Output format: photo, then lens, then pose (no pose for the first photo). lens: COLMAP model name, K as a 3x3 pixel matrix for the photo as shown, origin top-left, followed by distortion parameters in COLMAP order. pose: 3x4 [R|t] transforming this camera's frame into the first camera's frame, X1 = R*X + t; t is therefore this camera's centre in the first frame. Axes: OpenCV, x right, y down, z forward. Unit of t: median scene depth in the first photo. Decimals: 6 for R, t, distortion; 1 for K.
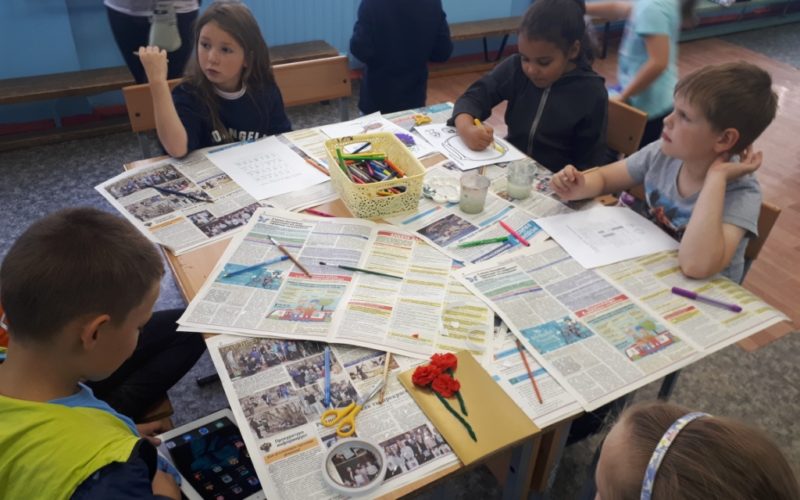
lens RADIAL K [[678.6, 0, 400.0], [0, 678.6, 250.0], [0, 0, 1]] dist [0.068081, 0.005611]
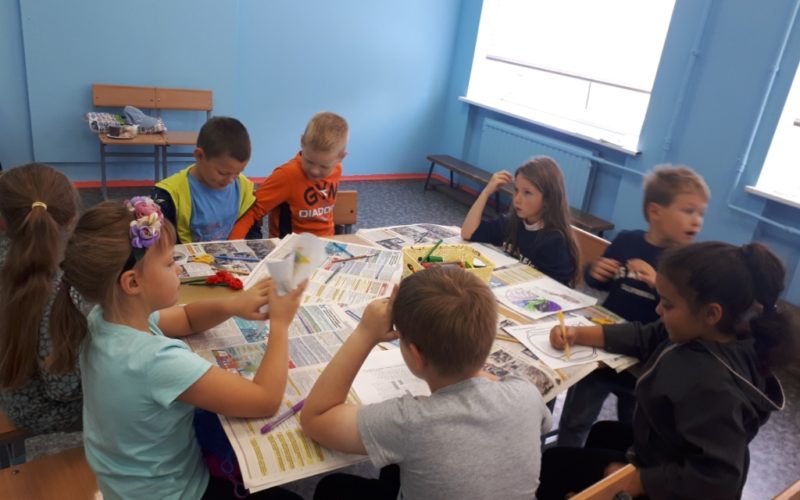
lens RADIAL K [[678.6, 0, 400.0], [0, 678.6, 250.0], [0, 0, 1]] dist [0.068081, 0.005611]
pose [[0.008400, 0.272676, -0.962069, 1.244181], [-0.688495, 0.699311, 0.192192, -0.351760], [0.725192, 0.660766, 0.193610, 0.792640]]
